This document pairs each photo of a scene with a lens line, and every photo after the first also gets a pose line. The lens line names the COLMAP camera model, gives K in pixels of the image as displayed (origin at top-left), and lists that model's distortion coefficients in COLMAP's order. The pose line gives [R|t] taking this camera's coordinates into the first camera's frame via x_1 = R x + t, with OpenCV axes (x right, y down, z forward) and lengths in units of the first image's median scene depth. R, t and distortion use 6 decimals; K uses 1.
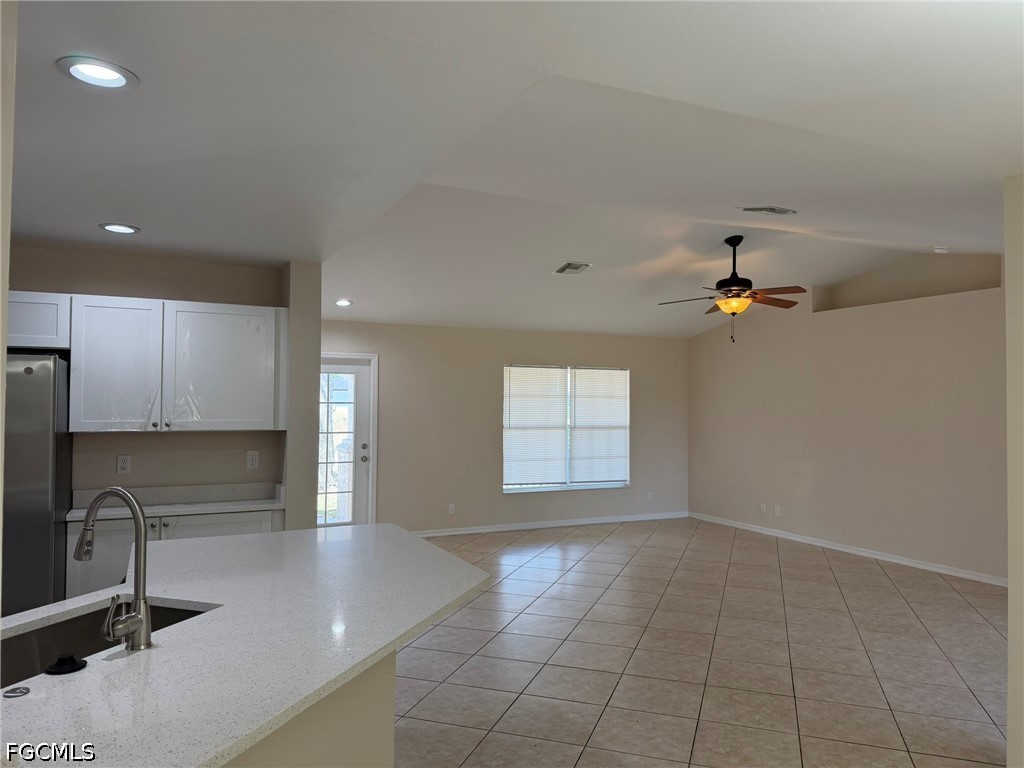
lens RADIAL K [[707.8, 0, 507.6], [0, 707.8, 385.7], [0, 0, 1]] dist [0.056857, -0.071562]
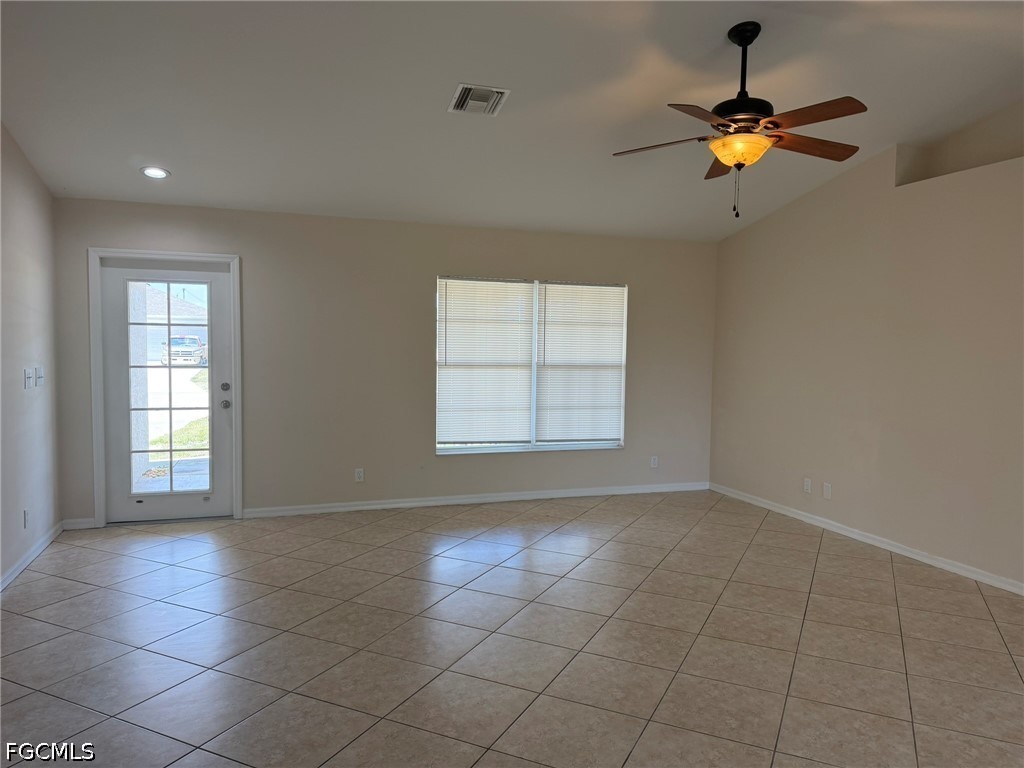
lens RADIAL K [[707.8, 0, 519.4], [0, 707.8, 385.0], [0, 0, 1]] dist [0.056857, -0.071562]
pose [[0.994149, 0.012927, -0.107242, 0.167832], [-0.004950, 0.997222, 0.074319, 0.028716], [0.107905, -0.073353, 0.991451, 0.322309]]
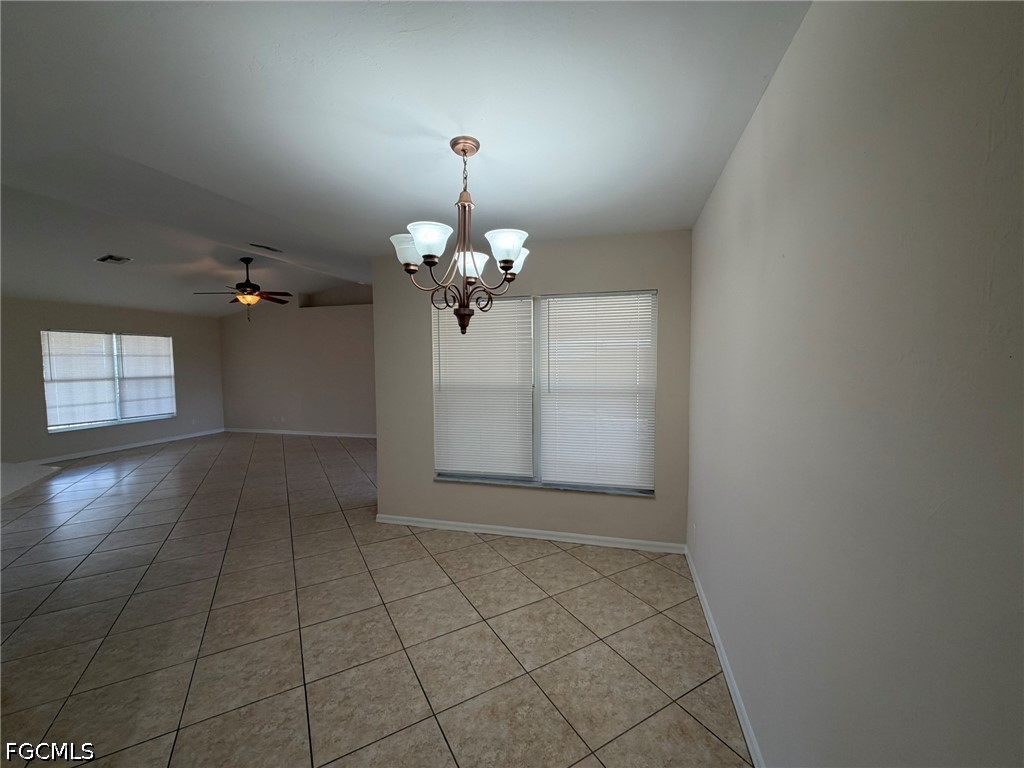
lens RADIAL K [[426.0, 0, 521.2], [0, 426.0, 384.0], [0, 0, 1]] dist [0.000092, 0.000265]
pose [[0.656934, -0.054567, 0.751971, -0.020442], [-0.004437, 0.997080, 0.076230, 0.004945], [-0.753935, -0.053415, 0.654774, -0.123049]]
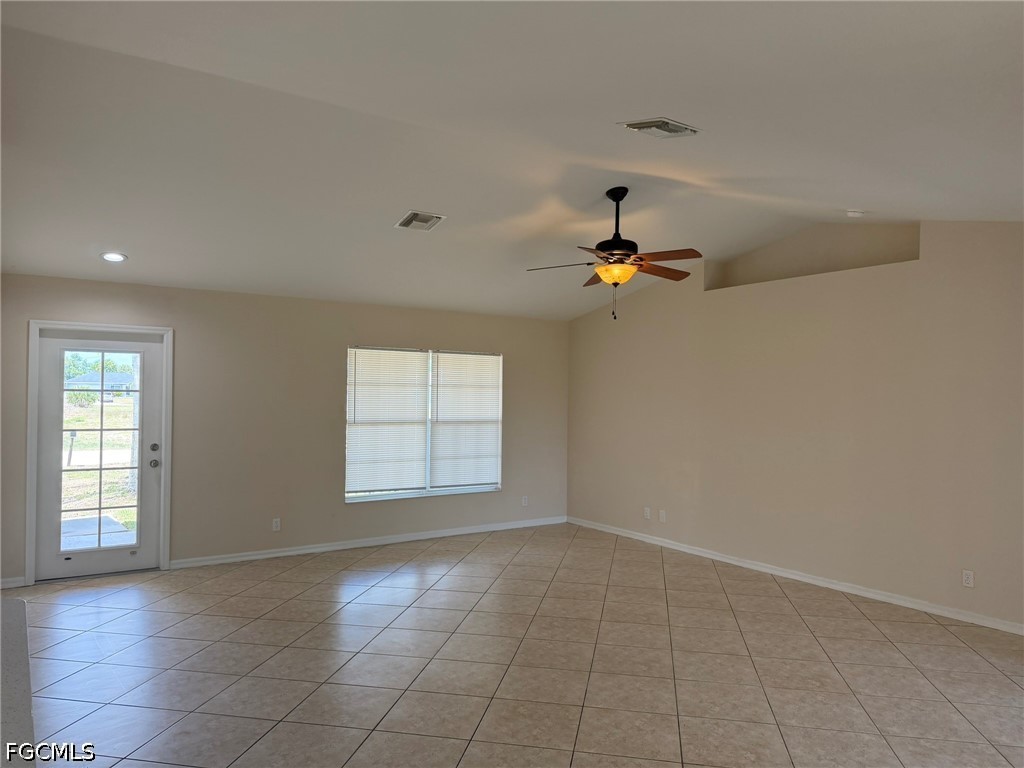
lens RADIAL K [[707.8, 0, 513.8], [0, 707.8, 388.5], [0, 0, 1]] dist [0.056857, -0.071562]
pose [[0.987882, 0.006216, 0.155081, 0.062102], [-0.008456, 0.999869, 0.013787, 0.007359], [-0.154975, -0.014931, 0.987806, 0.172356]]
